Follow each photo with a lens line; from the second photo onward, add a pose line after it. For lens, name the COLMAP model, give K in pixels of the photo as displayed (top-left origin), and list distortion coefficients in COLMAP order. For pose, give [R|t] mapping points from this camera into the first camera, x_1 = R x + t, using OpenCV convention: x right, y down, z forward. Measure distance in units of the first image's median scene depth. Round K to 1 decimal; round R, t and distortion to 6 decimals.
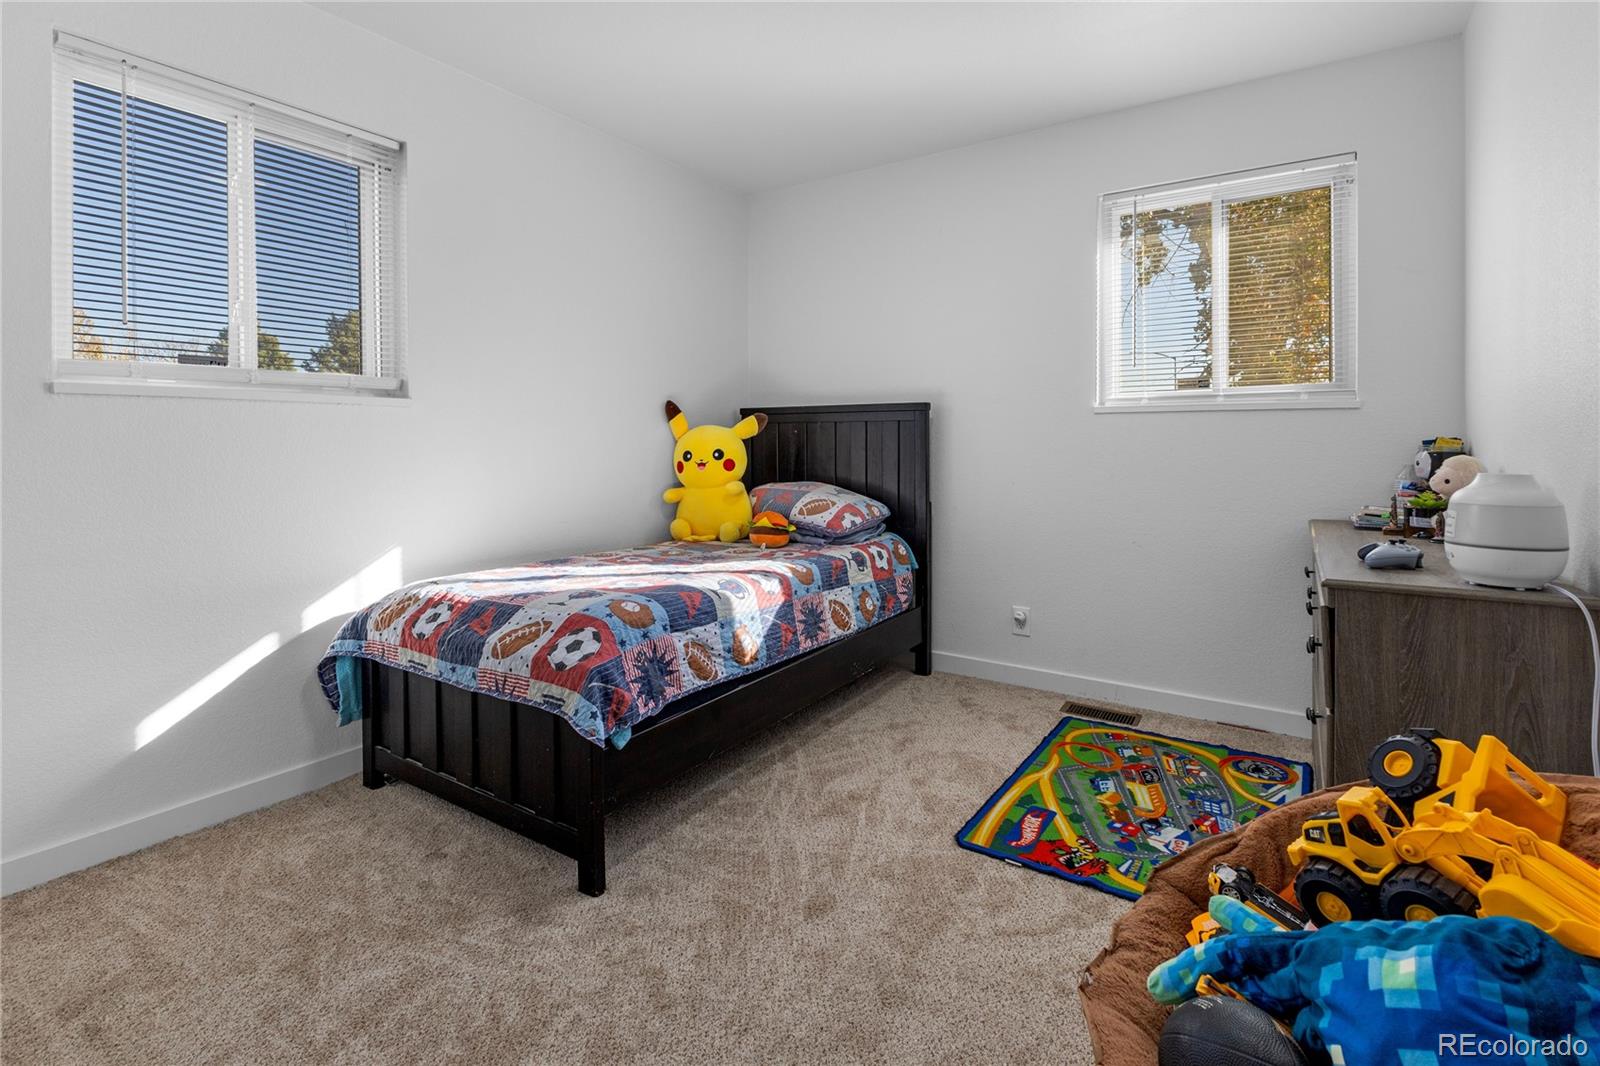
lens RADIAL K [[756.3, 0, 804.4], [0, 756.3, 453.8], [0, 0, 1]] dist [-0.002177, -0.000686]
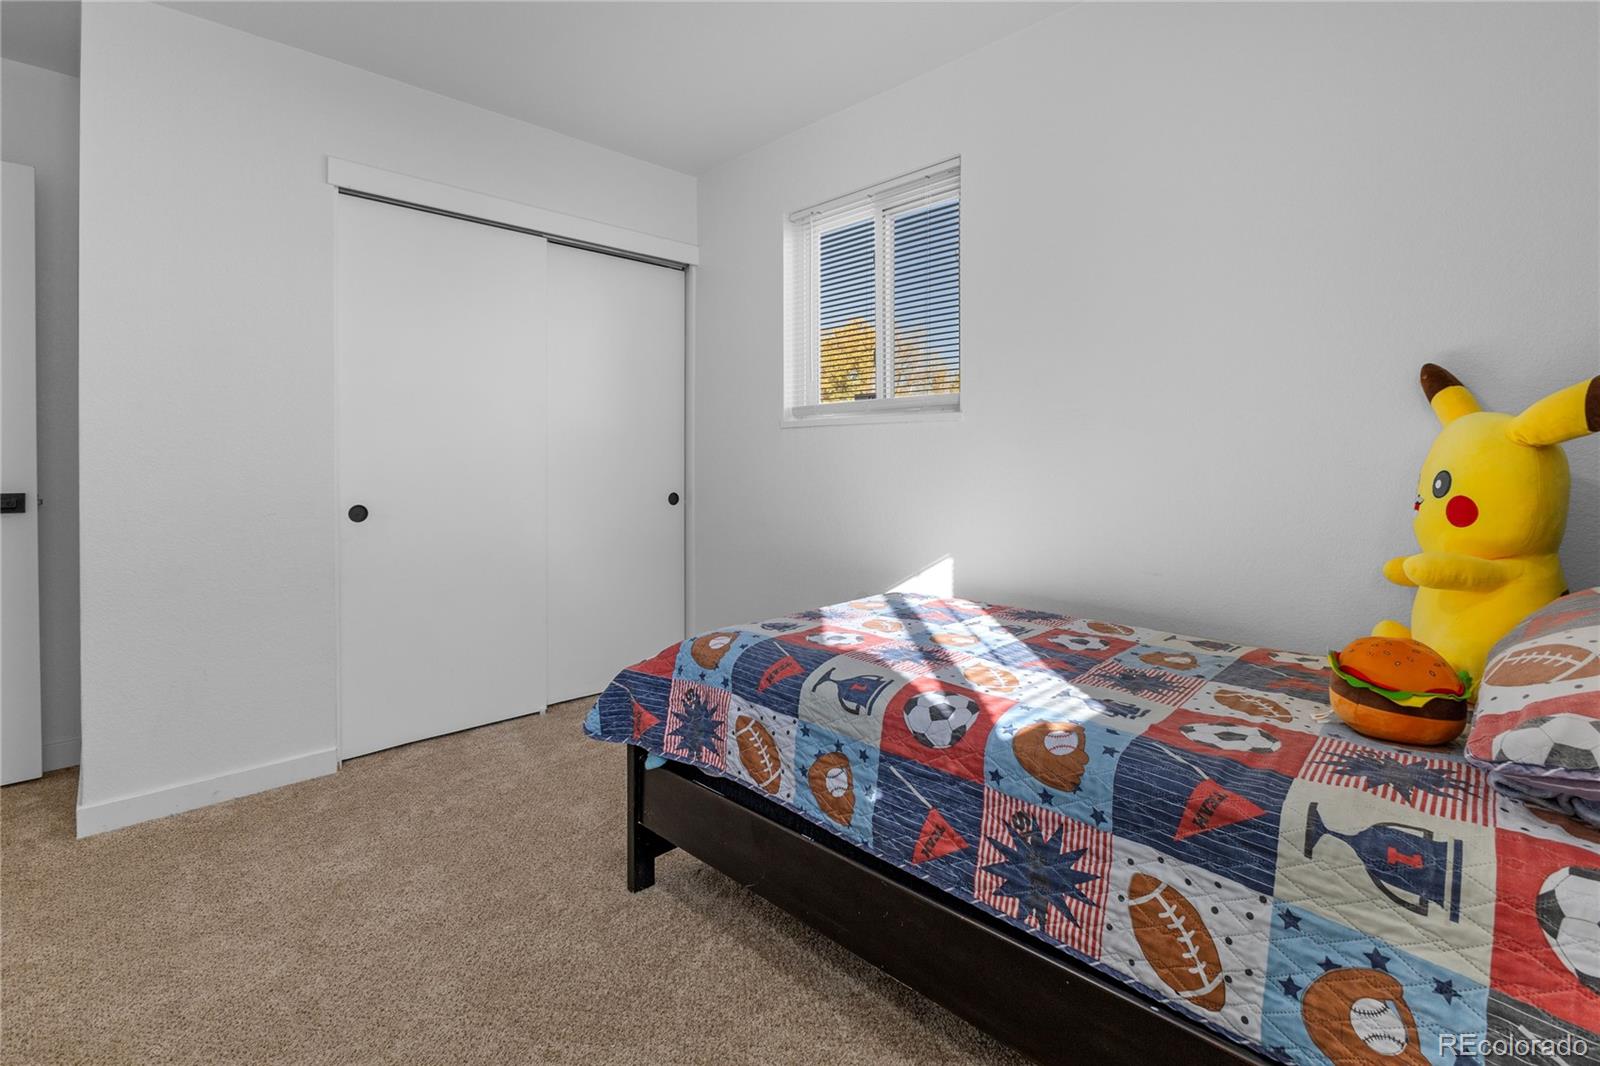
lens RADIAL K [[756.3, 0, 804.4], [0, 756.3, 453.8], [0, 0, 1]] dist [-0.002177, -0.000686]
pose [[-0.207935, 0.003481, -0.978136, 0.474744], [-0.009028, 0.999944, 0.005478, -0.018916], [0.978101, 0.009970, -0.207892, 0.985496]]
